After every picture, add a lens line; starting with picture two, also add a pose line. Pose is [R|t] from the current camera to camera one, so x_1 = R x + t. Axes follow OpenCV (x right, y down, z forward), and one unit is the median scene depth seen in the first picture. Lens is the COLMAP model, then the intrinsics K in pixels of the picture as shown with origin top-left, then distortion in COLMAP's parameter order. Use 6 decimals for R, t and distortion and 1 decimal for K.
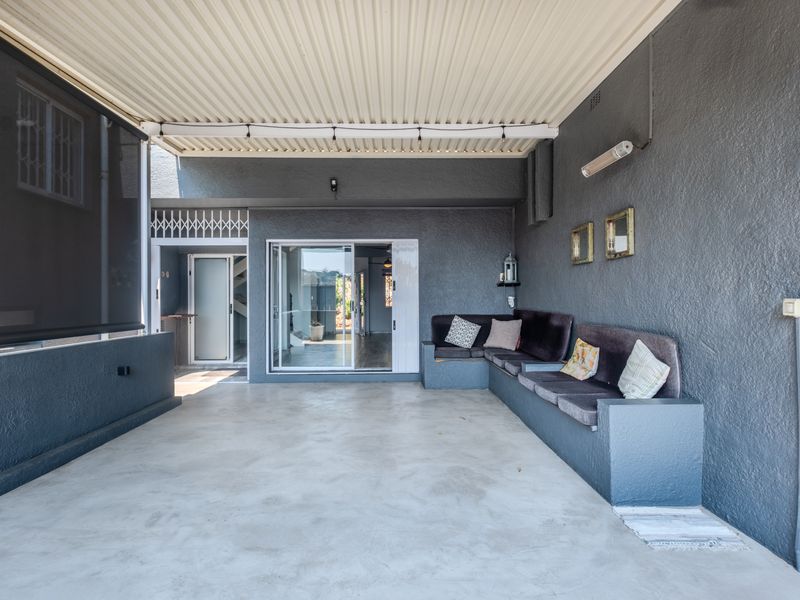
lens RADIAL K [[426.3, 0, 391.9], [0, 426.3, 297.2], [0, 0, 1]] dist [0.037958, -0.001185]
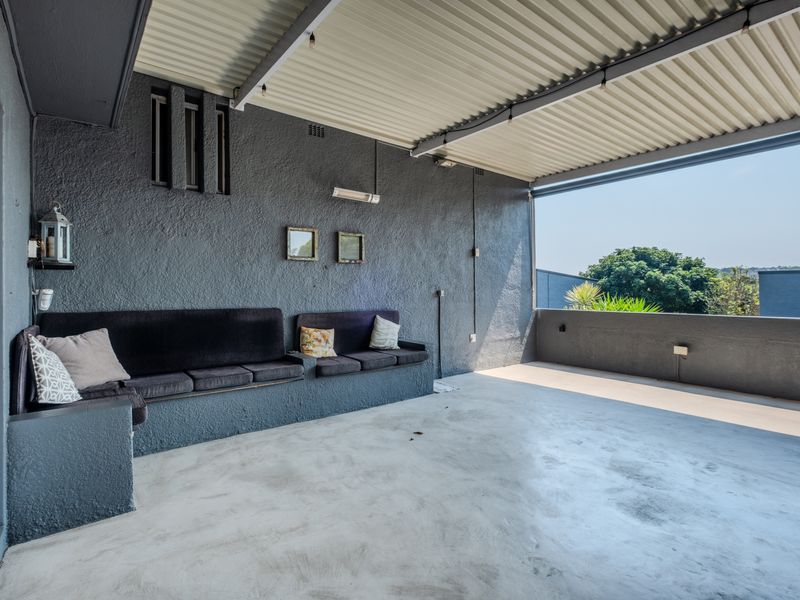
lens RADIAL K [[426.3, 0, 391.9], [0, 426.3, 297.2], [0, 0, 1]] dist [0.037958, -0.001185]
pose [[-0.628631, -0.001748, 0.777702, -0.588427], [0.009070, 0.999913, 0.009578, 0.009583], [-0.777651, 0.013075, -0.628561, 1.553200]]
